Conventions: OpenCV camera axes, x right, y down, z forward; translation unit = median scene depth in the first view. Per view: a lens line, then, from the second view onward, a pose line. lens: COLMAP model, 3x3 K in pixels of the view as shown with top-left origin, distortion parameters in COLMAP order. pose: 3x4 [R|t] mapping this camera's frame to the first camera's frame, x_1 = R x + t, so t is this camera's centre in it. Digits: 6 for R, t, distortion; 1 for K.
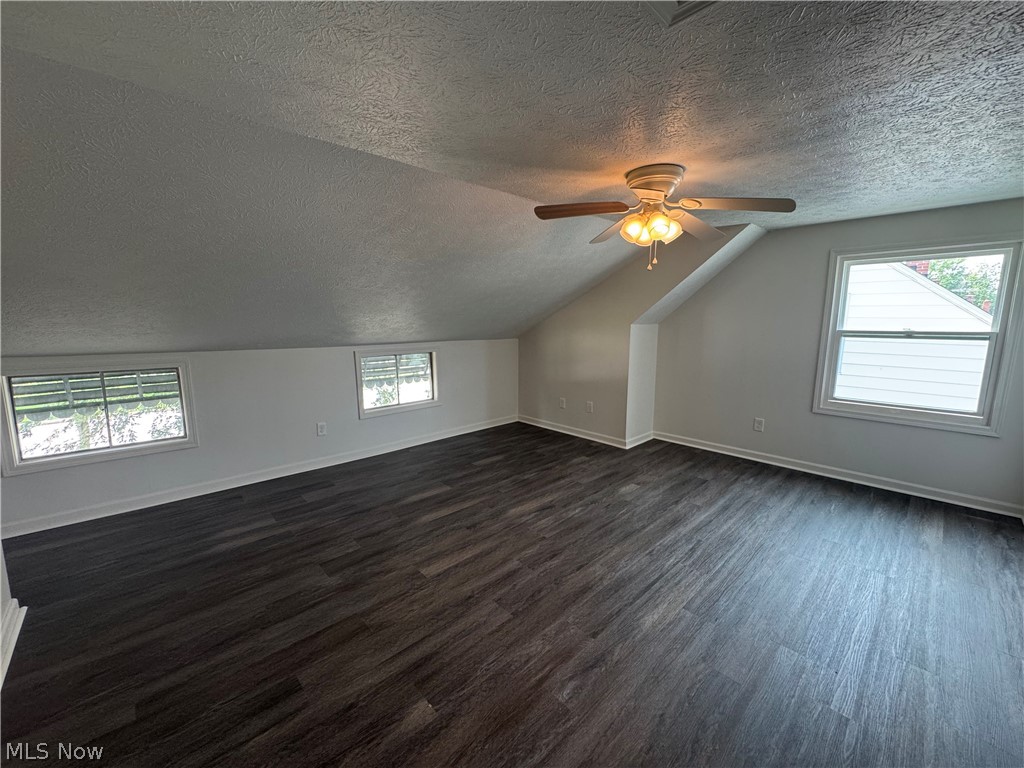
lens RADIAL K [[408.1, 0, 511.6], [0, 408.1, 383.9], [0, 0, 1]] dist [-0.002042, 0.000248]
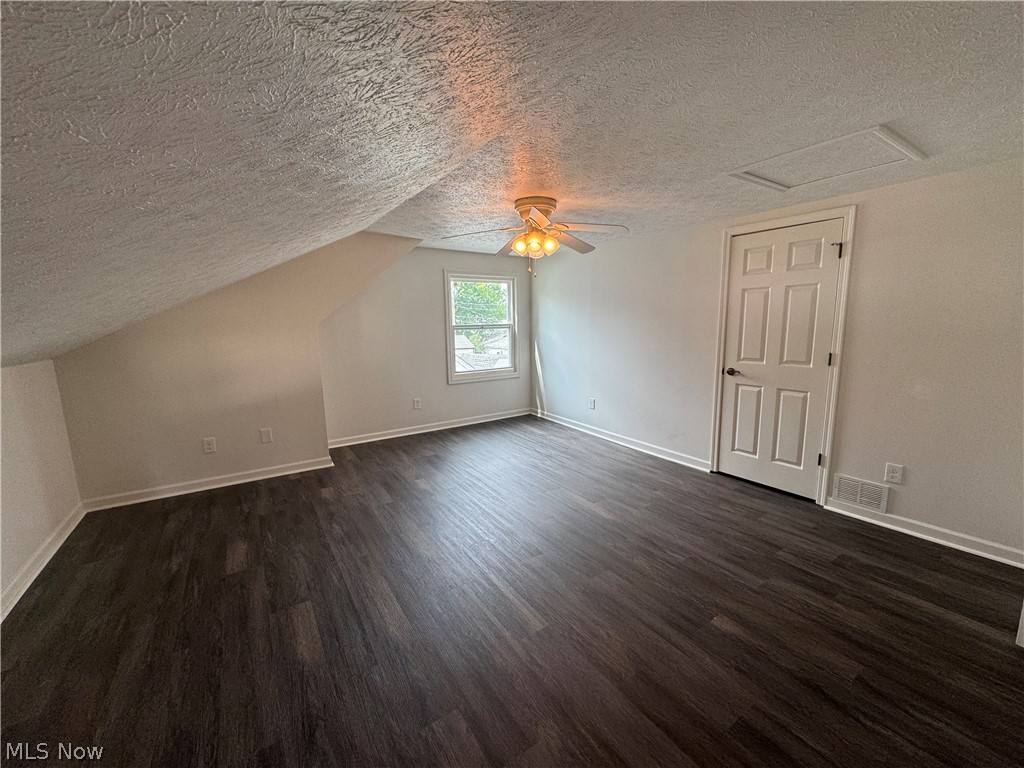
lens RADIAL K [[408.1, 0, 511.6], [0, 408.1, 383.9], [0, 0, 1]] dist [-0.002042, 0.000248]
pose [[0.174114, -0.156145, 0.972267, -0.562111], [0.165941, 0.977881, 0.127329, -0.072346], [-0.970643, 0.139169, 0.196173, 0.499737]]
